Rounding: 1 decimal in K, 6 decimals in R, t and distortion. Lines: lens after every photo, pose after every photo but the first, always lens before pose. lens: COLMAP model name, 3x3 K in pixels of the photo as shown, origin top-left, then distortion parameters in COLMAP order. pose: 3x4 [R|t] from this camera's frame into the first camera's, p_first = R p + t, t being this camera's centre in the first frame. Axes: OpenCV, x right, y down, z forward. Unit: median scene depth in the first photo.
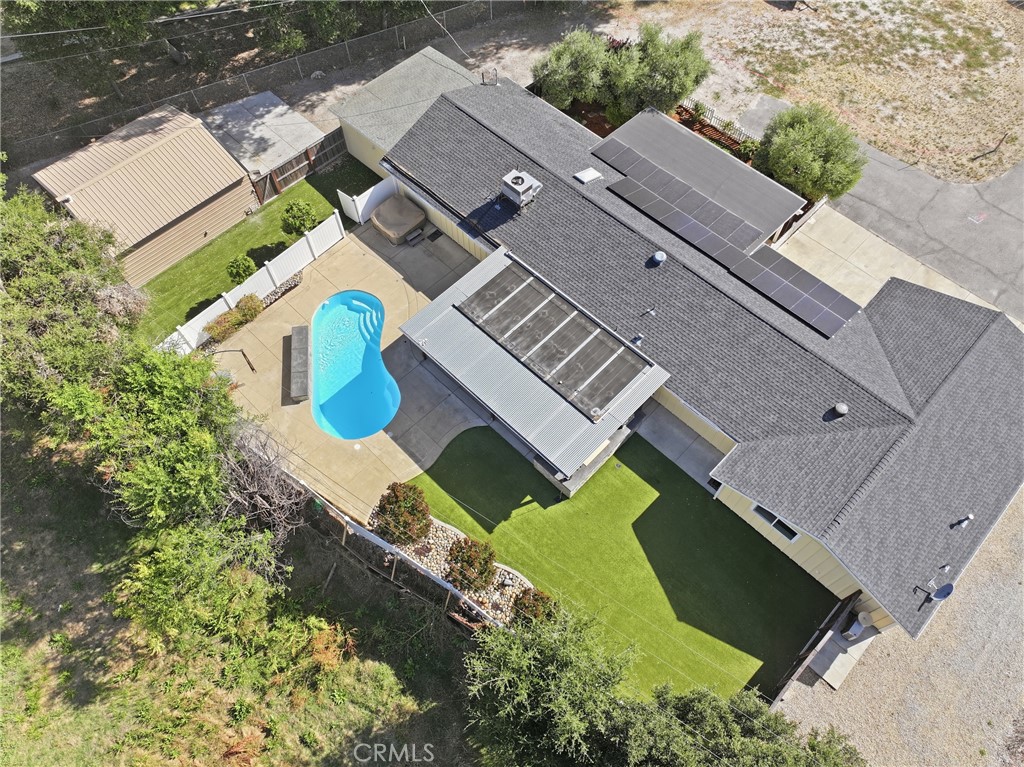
lens RADIAL K [[720.0, 0, 517.1], [0, 720.0, 379.9], [0, 0, 1]] dist [-0.004862, 0.023223]
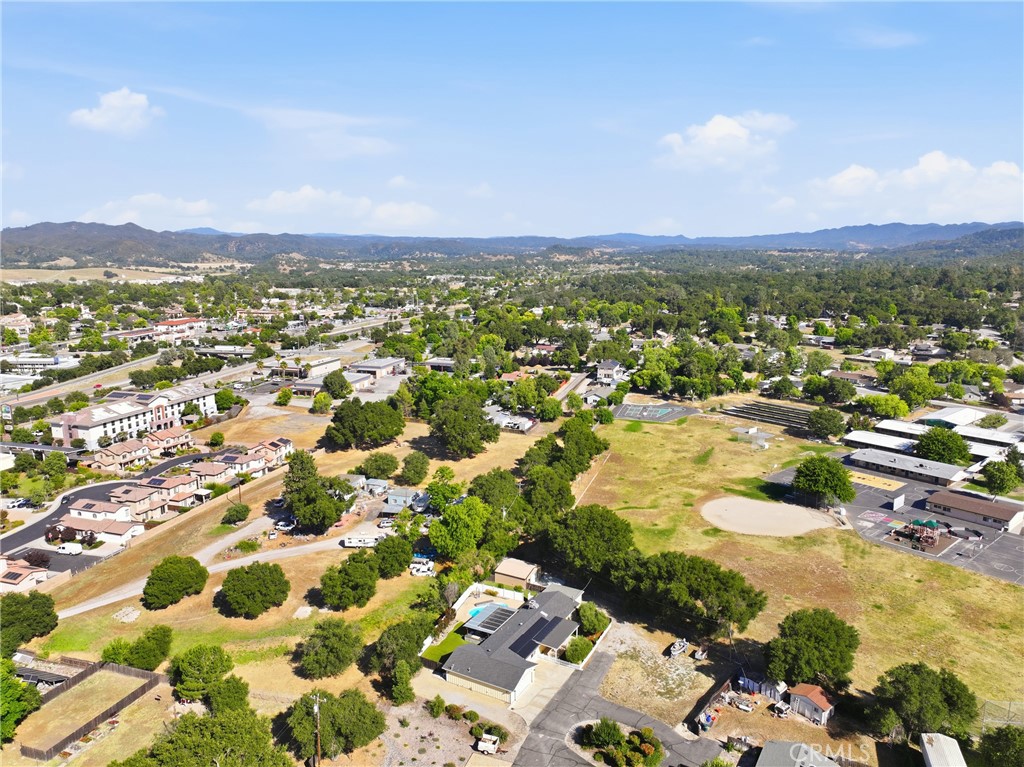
lens RADIAL K [[720.0, 0, 517.1], [0, 720.0, 379.9], [0, 0, 1]] dist [-0.004862, 0.023223]
pose [[0.266524, 0.179829, -0.946904, 3.519183], [-0.836953, 0.530402, -0.134846, -0.307608], [0.477990, 0.828454, 0.291873, -1.258359]]
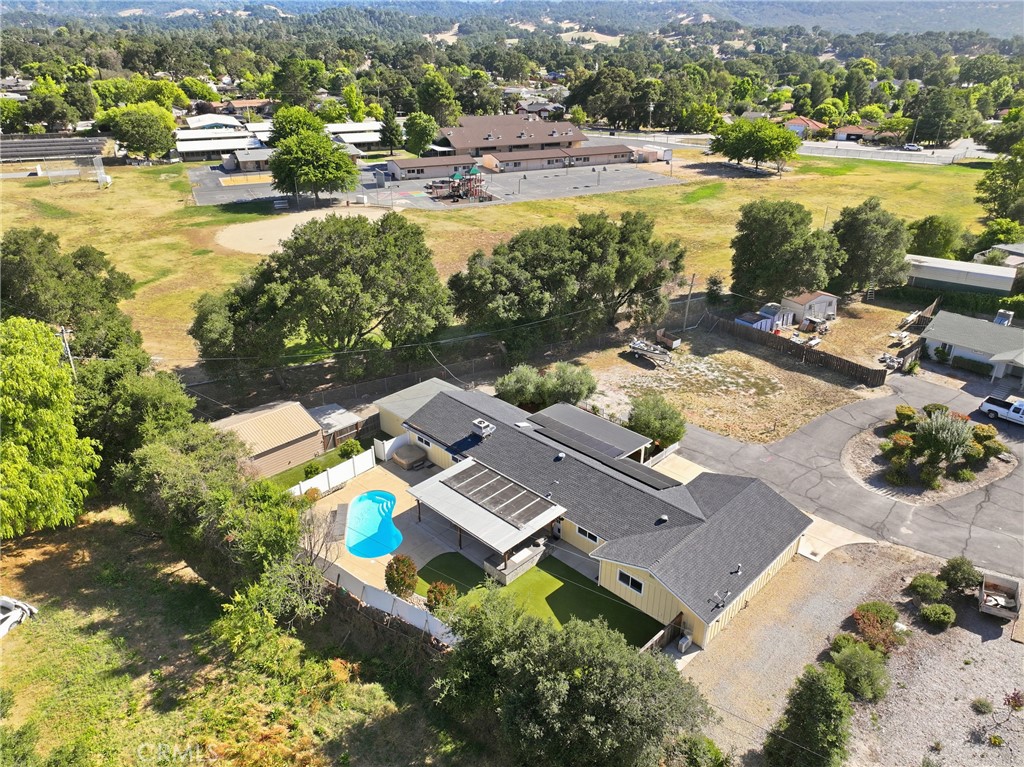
lens RADIAL K [[720.0, 0, 517.1], [0, 720.0, 379.9], [0, 0, 1]] dist [-0.004862, 0.023223]
pose [[0.999965, 0.006431, 0.005327, 0.074477], [-0.002283, 0.824164, -0.566346, 0.597193], [-0.008033, 0.566314, 0.824150, -0.473775]]
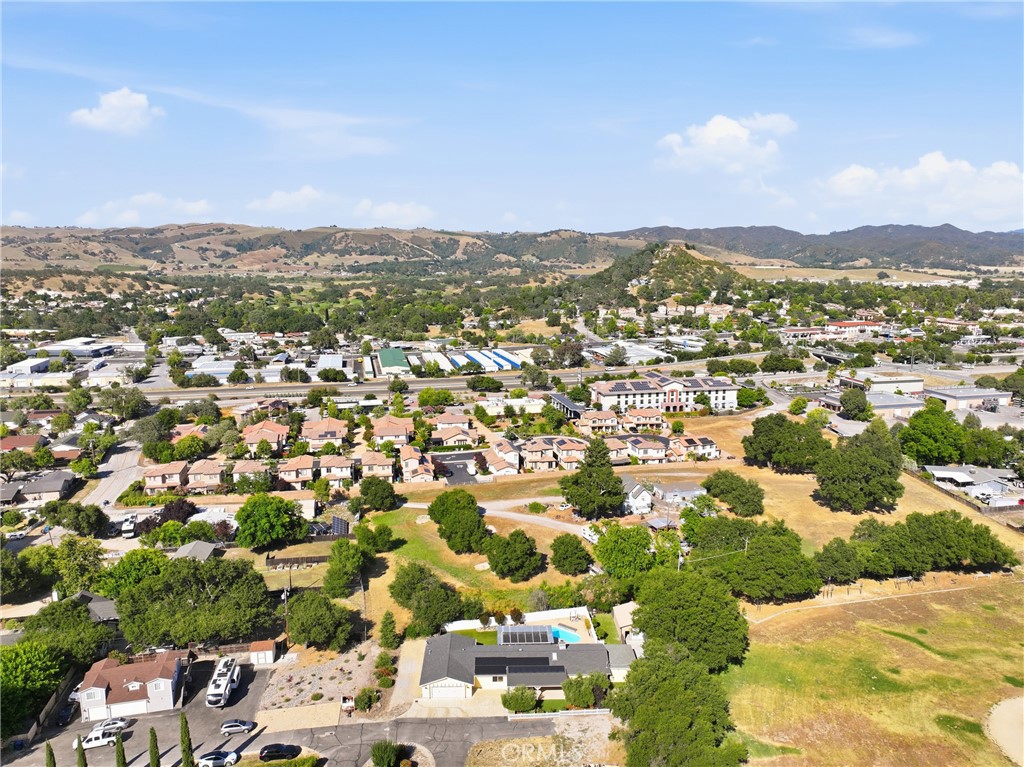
lens RADIAL K [[720.0, 0, 517.1], [0, 720.0, 379.9], [0, 0, 1]] dist [-0.004862, 0.023223]
pose [[-0.687510, 0.133595, -0.713780, 2.545031], [-0.631293, 0.375824, 0.678400, -3.049509], [0.358887, 0.917011, -0.174045, 0.305515]]
